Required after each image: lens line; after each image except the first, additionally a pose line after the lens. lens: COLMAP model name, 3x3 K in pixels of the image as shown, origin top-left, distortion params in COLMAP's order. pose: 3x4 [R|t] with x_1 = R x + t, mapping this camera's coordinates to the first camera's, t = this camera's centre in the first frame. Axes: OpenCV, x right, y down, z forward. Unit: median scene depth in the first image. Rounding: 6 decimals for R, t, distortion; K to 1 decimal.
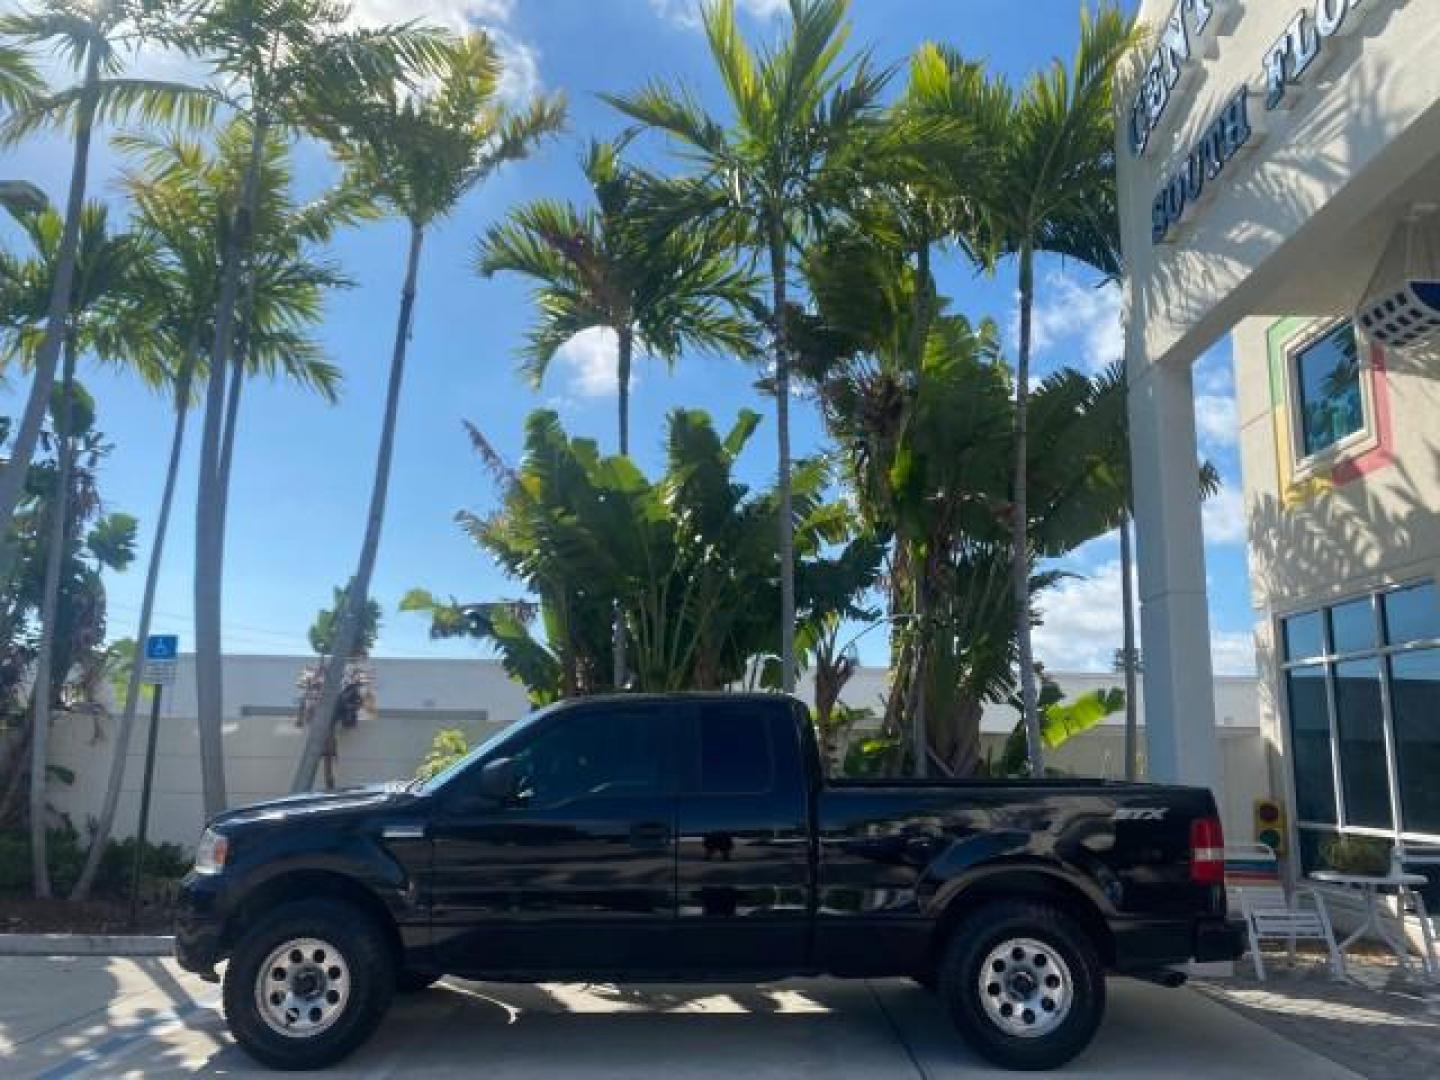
lens RADIAL K [[1102.7, 0, 713.1], [0, 1102.7, 534.8], [0, 0, 1]] dist [0.024664, -0.025477]
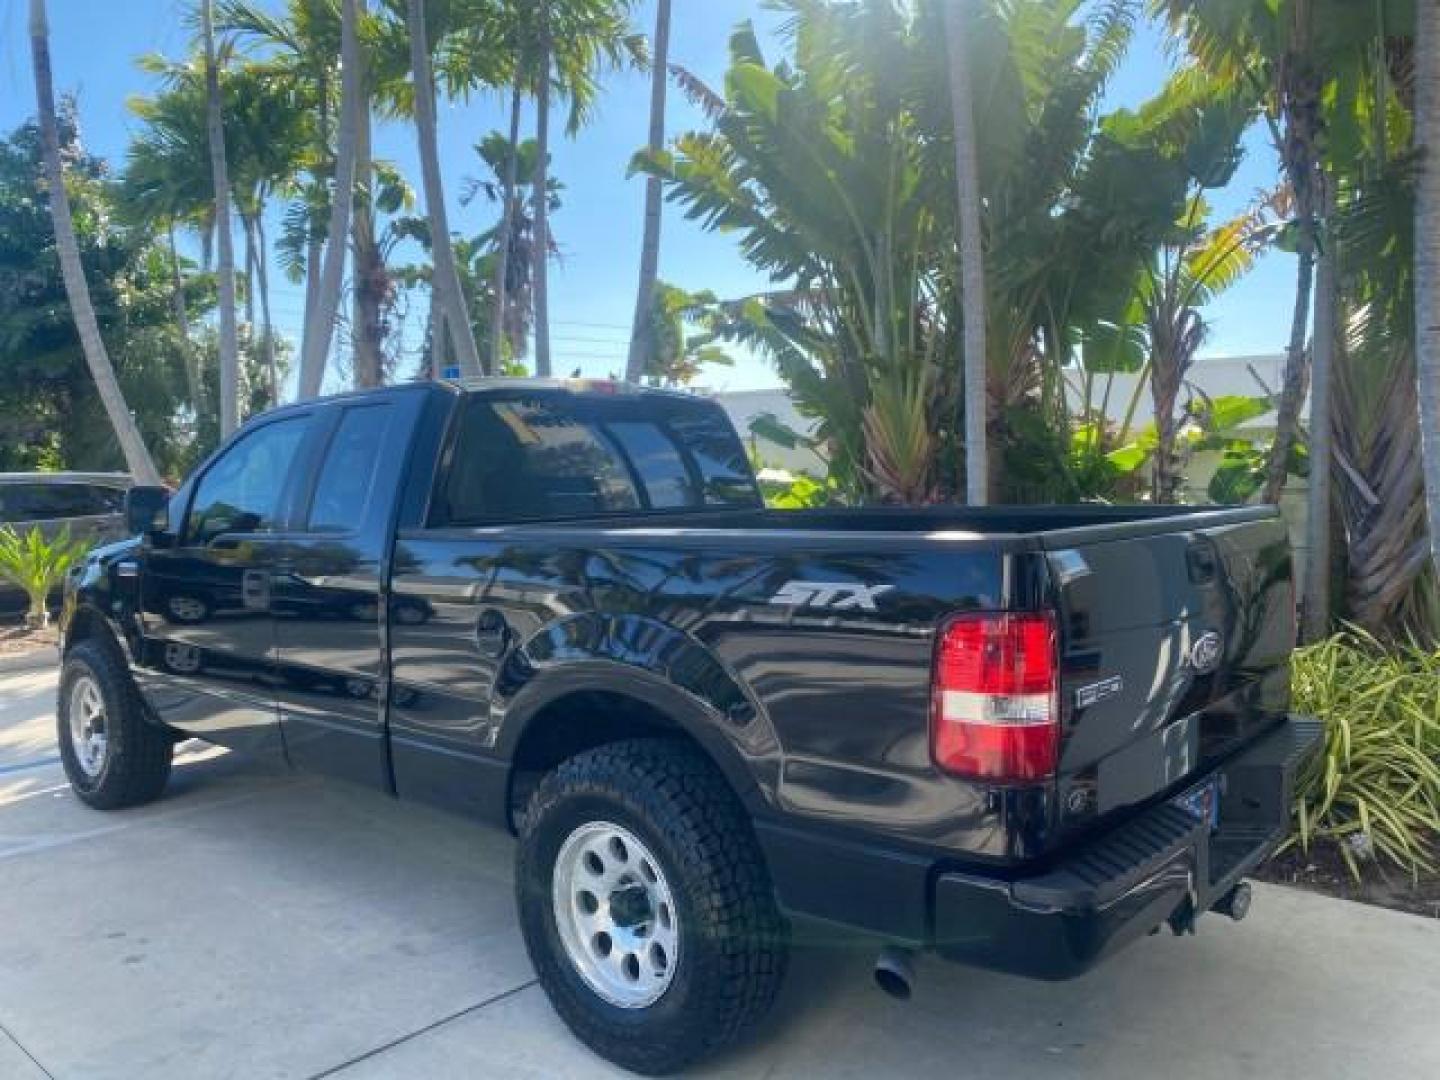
lens RADIAL K [[1102.7, 0, 724.9], [0, 1102.7, 534.1], [0, 0, 1]] dist [0.024664, -0.025477]
pose [[0.748405, 0.015302, -0.663066, 0.413458], [0.146997, 0.971043, 0.188326, 0.096587], [0.646747, -0.238413, 0.724484, 0.448803]]
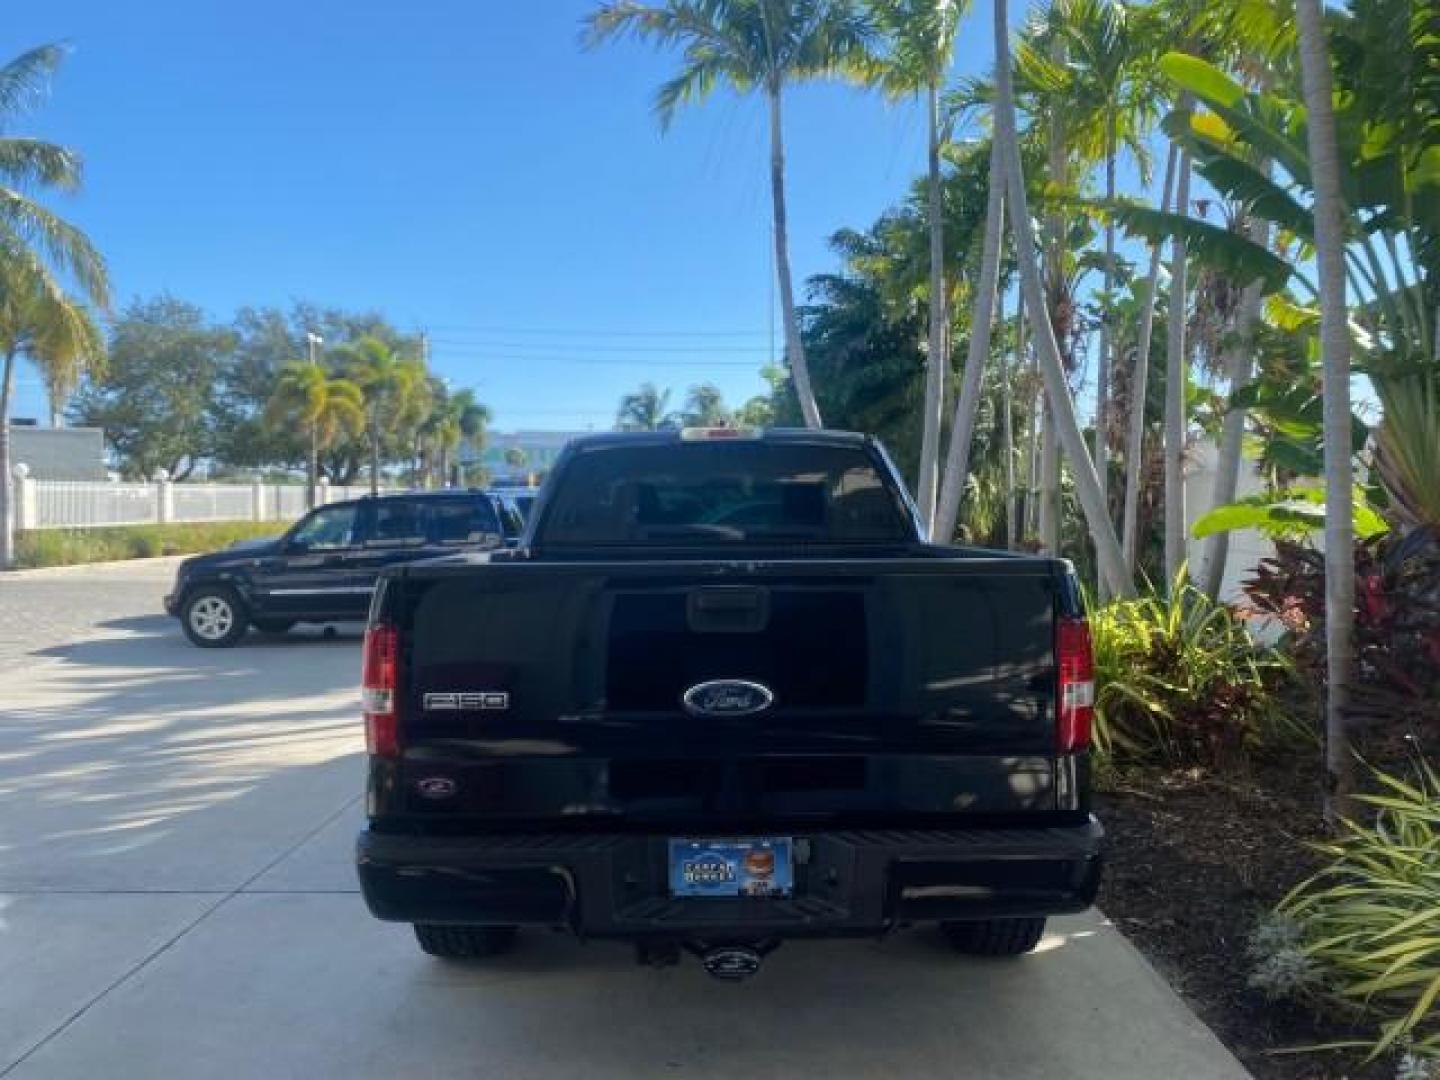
lens RADIAL K [[1102.7, 0, 720.4], [0, 1102.7, 540.2], [0, 0, 1]] dist [0.024664, -0.025477]
pose [[0.002463, 0.018966, -0.999817, 0.613876], [0.194148, 0.980787, 0.019084, 0.158419], [0.980969, -0.194160, -0.001266, 0.763440]]
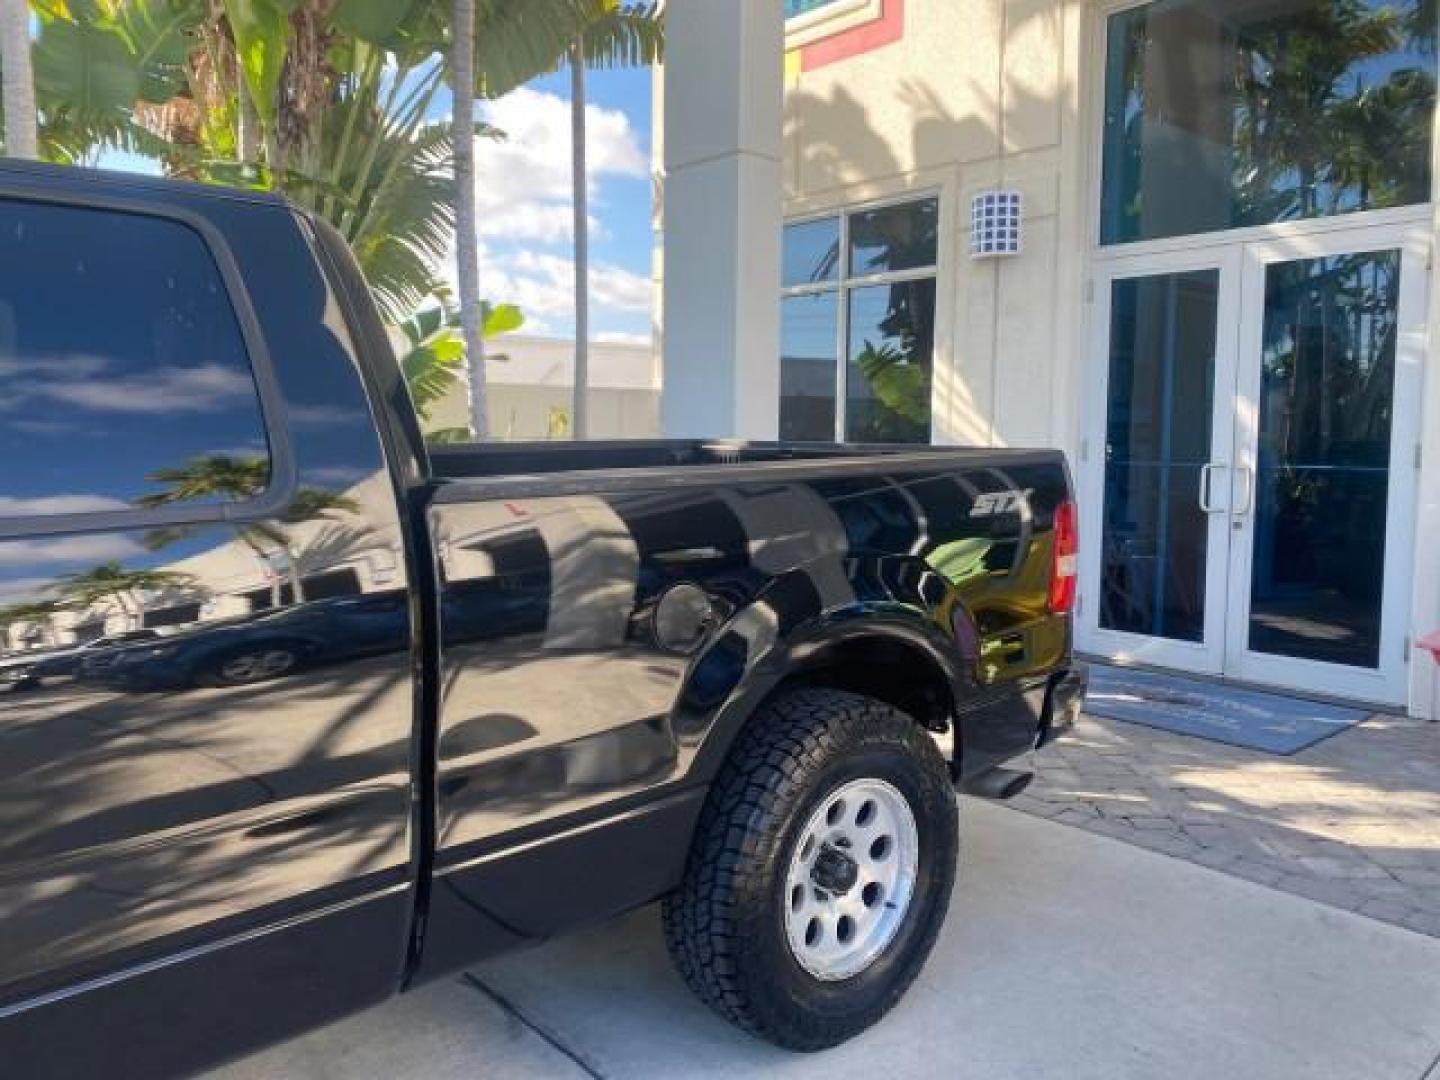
lens RADIAL K [[1102.7, 0, 709.5], [0, 1102.7, 531.3], [0, 0, 1]] dist [0.024664, -0.025477]
pose [[0.749414, -0.070795, 0.658305, -0.036939], [-0.125291, 0.961139, 0.245994, 0.102660], [-0.650138, -0.266831, 0.711422, 0.473739]]
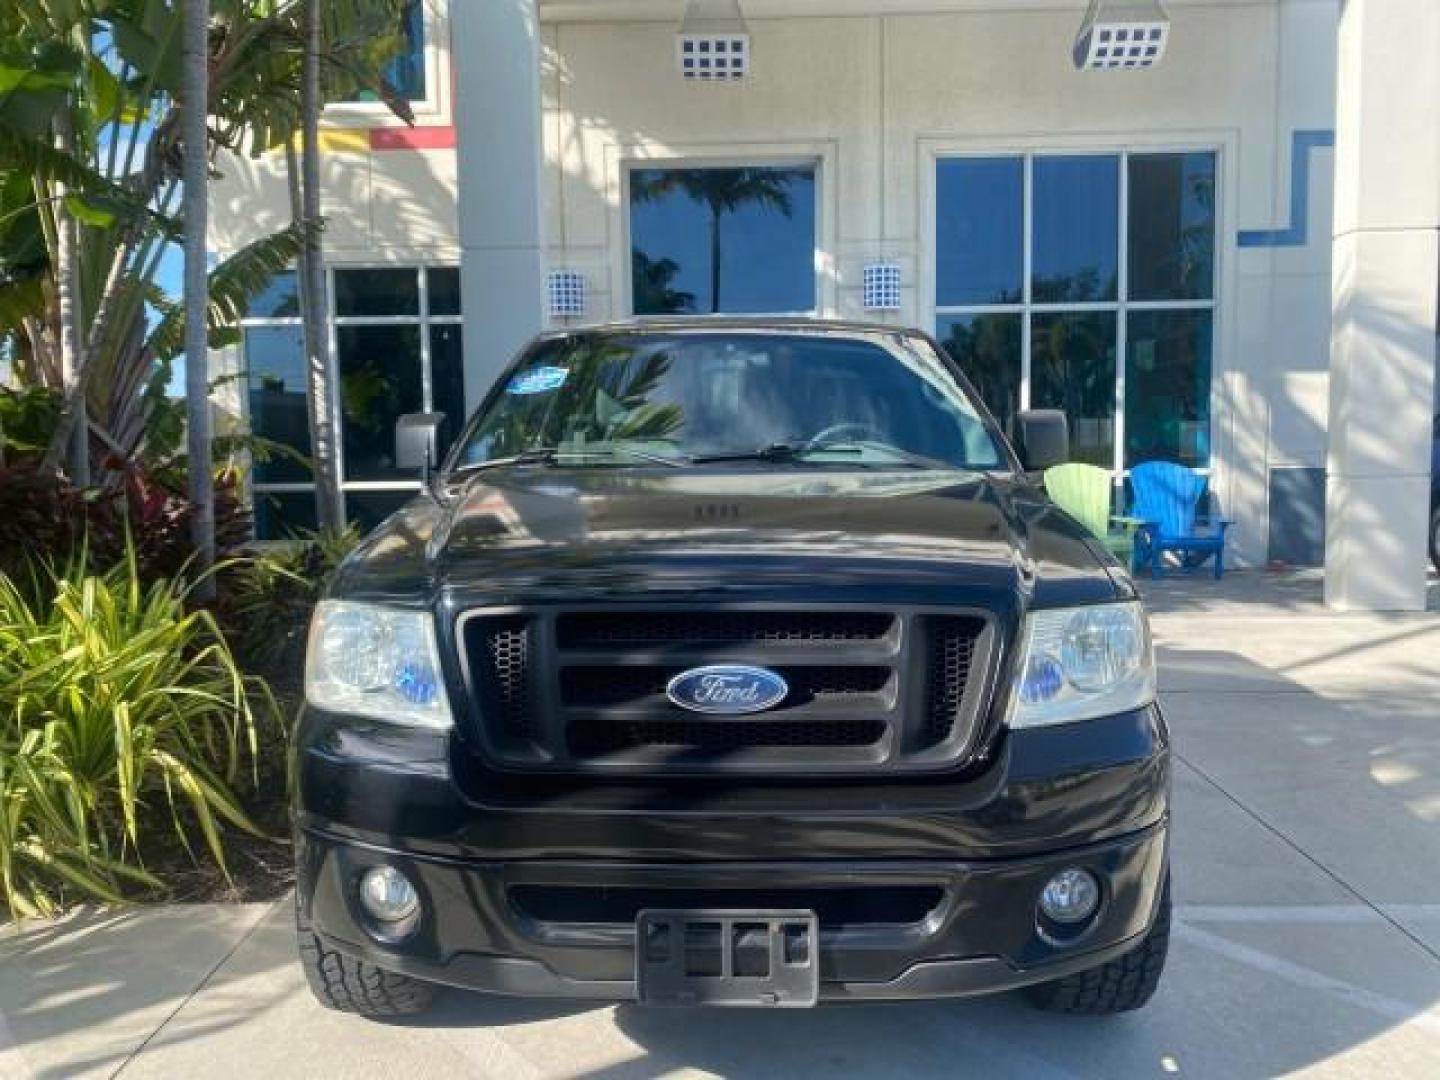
lens RADIAL K [[1144.9, 0, 717.3], [0, 1144.9, 535.9], [0, 0, 1]] dist [0.009569, 0.001974]
pose [[0.029781, -0.102003, 0.994338, -0.572580], [-0.173609, 0.979132, 0.105643, 0.154998], [-0.984364, -0.175772, 0.011451, 0.739850]]
